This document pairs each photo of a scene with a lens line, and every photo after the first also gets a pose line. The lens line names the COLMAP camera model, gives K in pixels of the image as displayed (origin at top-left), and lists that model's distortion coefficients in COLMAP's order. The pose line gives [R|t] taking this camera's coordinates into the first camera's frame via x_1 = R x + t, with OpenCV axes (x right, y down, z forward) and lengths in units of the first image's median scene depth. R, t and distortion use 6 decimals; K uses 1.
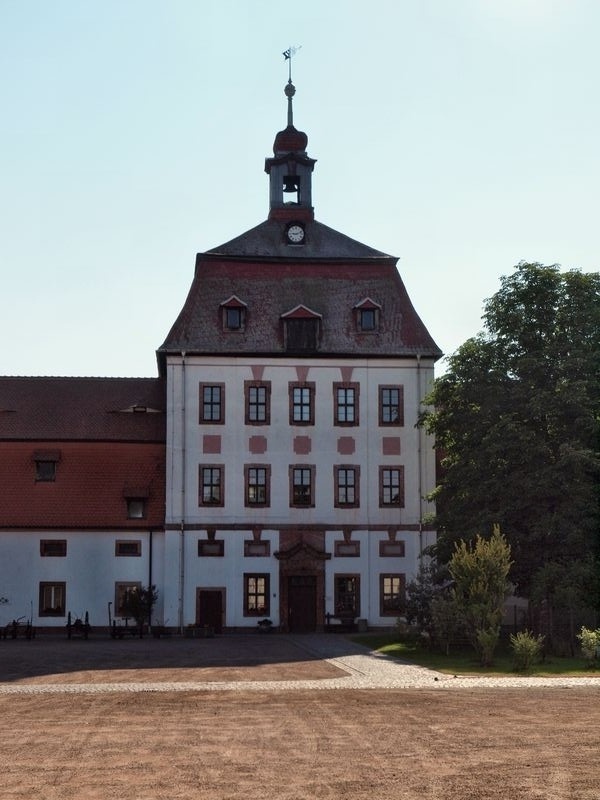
lens RADIAL K [[1541.2, 0, 300.0], [0, 1541.2, 400.0], [0, 0, 1]] dist [0.061766, 0.103748]
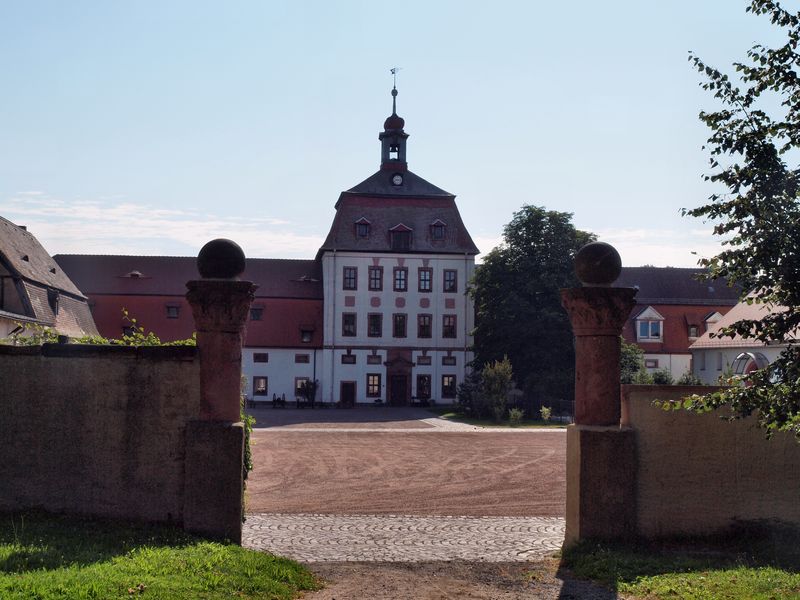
lens RADIAL K [[1243.9, 0, 400.0], [0, 1243.9, 300.0], [0, 0, 1]] dist [-0.009351, -0.028796]
pose [[0.999306, 0.017153, 0.033051, -0.047119], [-0.019281, 0.997688, 0.065162, -0.068358], [-0.031857, -0.065754, 0.997327, -0.442812]]
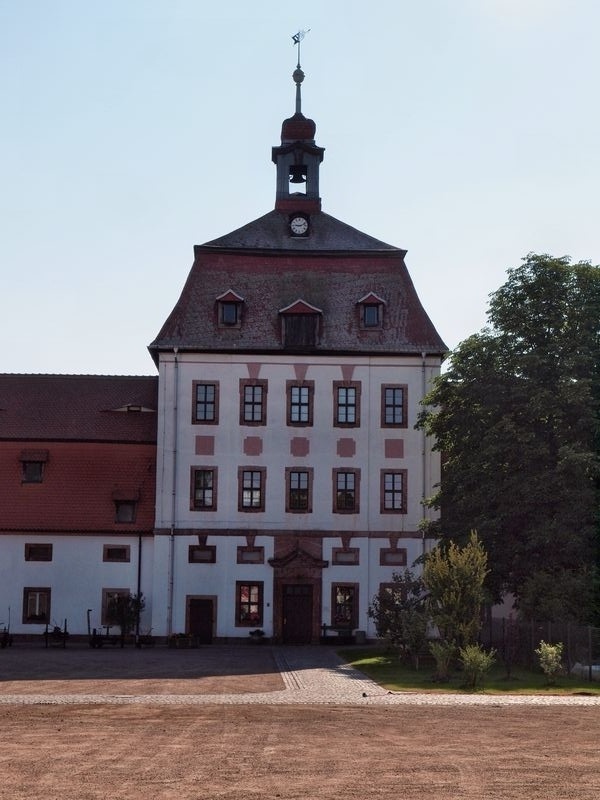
lens RADIAL K [[1569.8, 0, 300.0], [0, 1569.8, 400.0], [0, 0, 1]] dist [0.078085, 0.100016]
pose [[0.998423, 0.005986, -0.055810, 0.056236], [-0.006303, 0.999965, -0.005515, 0.005782], [0.055775, 0.005858, 0.998426, 0.033223]]
